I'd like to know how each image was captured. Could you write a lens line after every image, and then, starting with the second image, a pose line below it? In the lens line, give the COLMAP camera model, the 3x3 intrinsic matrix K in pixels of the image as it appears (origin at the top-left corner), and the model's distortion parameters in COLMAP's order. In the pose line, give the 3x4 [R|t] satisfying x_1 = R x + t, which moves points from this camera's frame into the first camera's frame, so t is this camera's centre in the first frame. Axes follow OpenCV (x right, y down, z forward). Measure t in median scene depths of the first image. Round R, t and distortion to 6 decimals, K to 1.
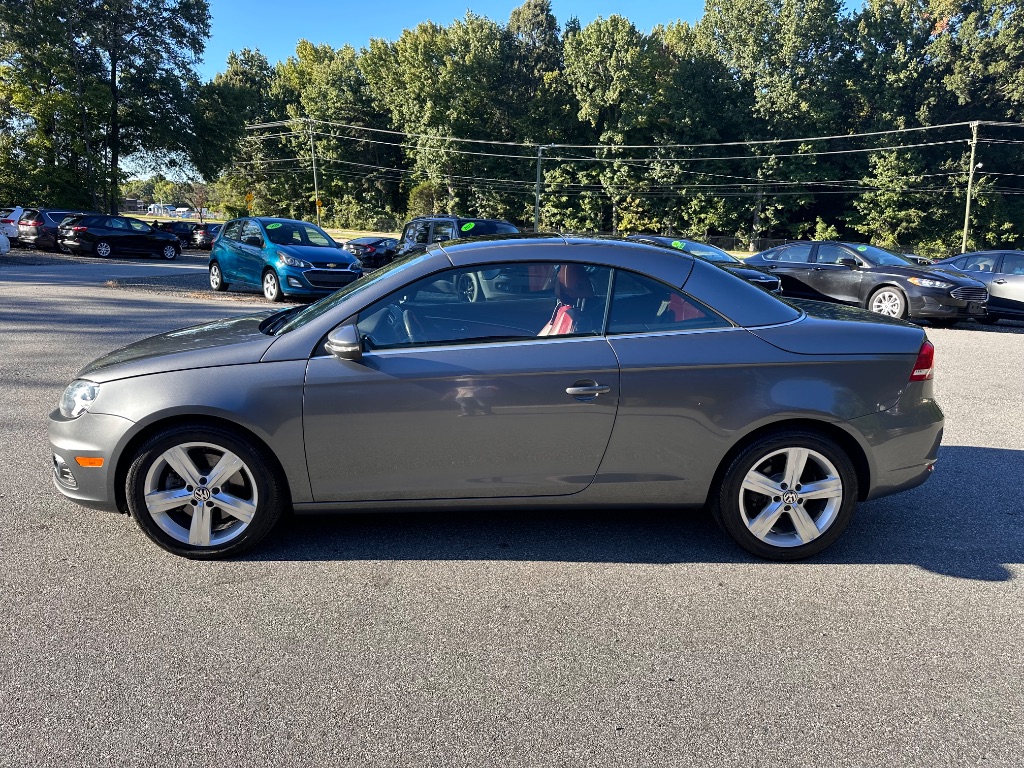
lens RADIAL K [[824.5, 0, 550.9], [0, 824.5, 386.7], [0, 0, 1]] dist [0.010962, -0.007817]
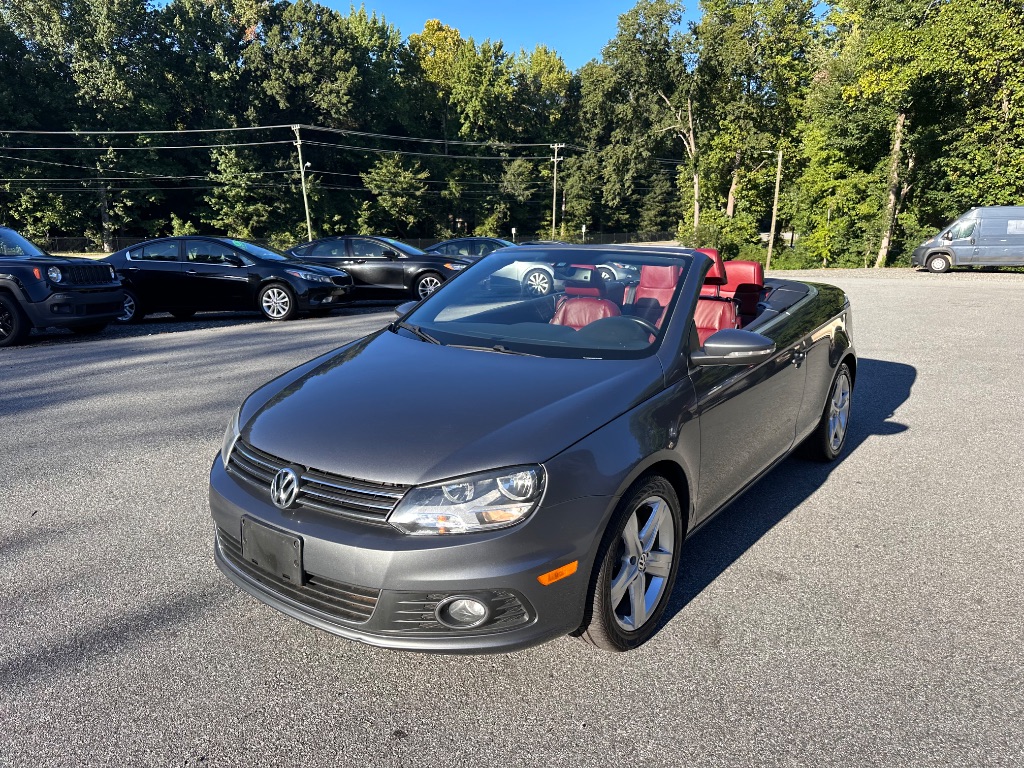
lens RADIAL K [[780.1, 0, 566.3], [0, 780.1, 387.1], [0, 0, 1]] dist [-0.002795, 0.002927]
pose [[0.626696, -0.190332, 0.755662, -0.124629], [0.174947, 0.979324, 0.101576, -0.016267], [-0.759372, 0.068544, 0.647037, 0.063294]]
